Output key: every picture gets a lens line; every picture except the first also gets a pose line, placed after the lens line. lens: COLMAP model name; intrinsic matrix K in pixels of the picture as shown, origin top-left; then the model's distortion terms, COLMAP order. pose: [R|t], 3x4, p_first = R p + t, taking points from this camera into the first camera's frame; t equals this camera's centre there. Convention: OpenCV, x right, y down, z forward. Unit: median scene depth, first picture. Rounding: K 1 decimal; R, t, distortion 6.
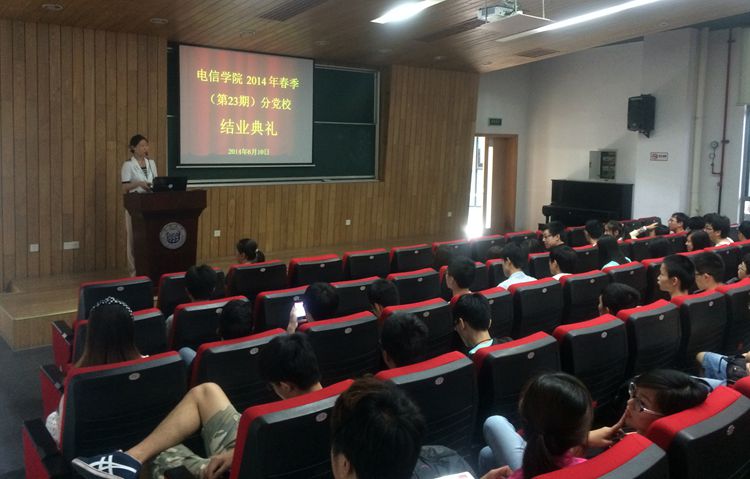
lens RADIAL K [[660.1, 0, 375.5], [0, 660.1, 198.9], [0, 0, 1]] dist [0.067913, -0.062399]
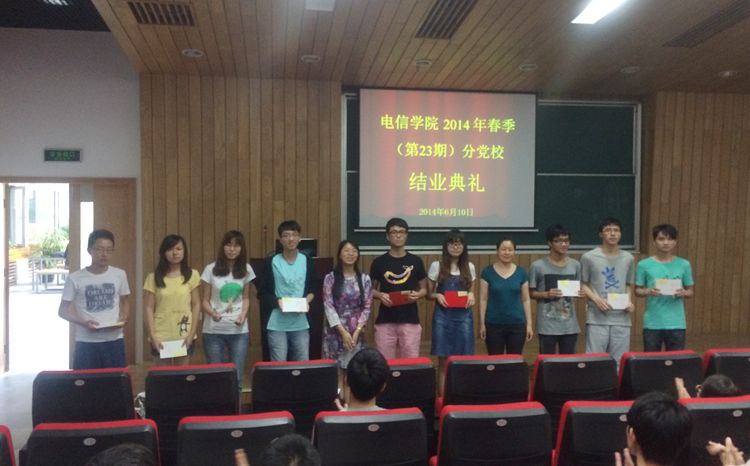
lens RADIAL K [[675.1, 0, 376.7], [0, 675.1, 210.4], [0, 0, 1]] dist [0.035105, -0.000205]
pose [[0.868023, -0.012543, -0.496366, 0.153326], [-0.033622, 0.995901, -0.083963, -0.002022], [0.495385, 0.089571, 0.864043, 0.266182]]
